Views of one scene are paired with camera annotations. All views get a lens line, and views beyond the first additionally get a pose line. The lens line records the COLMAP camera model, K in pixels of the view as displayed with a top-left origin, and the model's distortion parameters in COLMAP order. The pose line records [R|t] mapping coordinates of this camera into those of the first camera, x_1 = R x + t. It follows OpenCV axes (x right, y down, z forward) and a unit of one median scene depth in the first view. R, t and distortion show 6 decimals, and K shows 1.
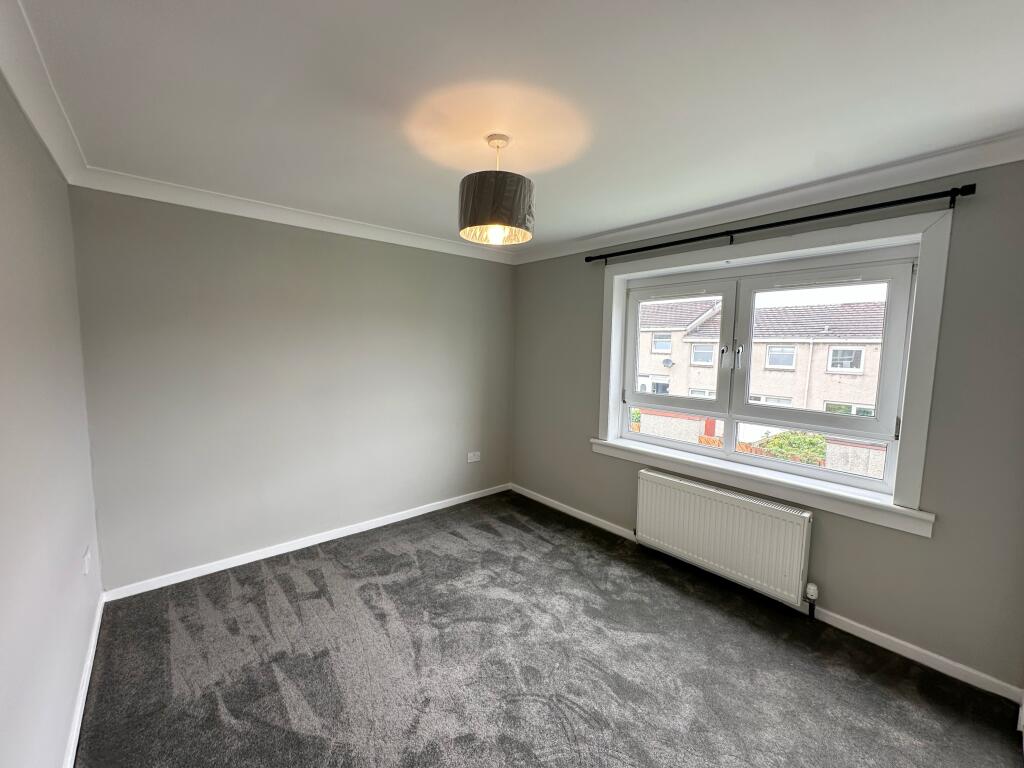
lens RADIAL K [[406.3, 0, 543.3], [0, 406.3, 386.5], [0, 0, 1]] dist [-0.000511, 0.000150]
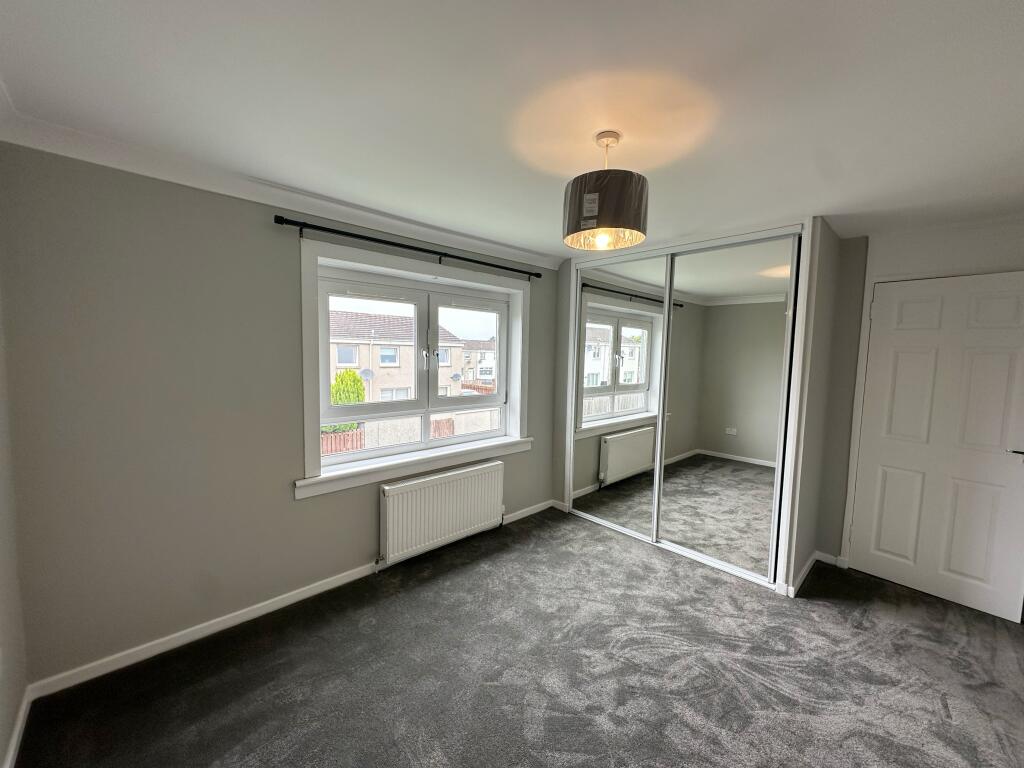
lens RADIAL K [[406.3, 0, 515.2], [0, 406.3, 381.6], [0, 0, 1]] dist [-0.000511, 0.000150]
pose [[-0.004561, -0.089114, 0.996011, -0.702350], [0.078034, 0.992952, 0.089197, -0.094450], [-0.996940, 0.078130, 0.002425, 0.765815]]
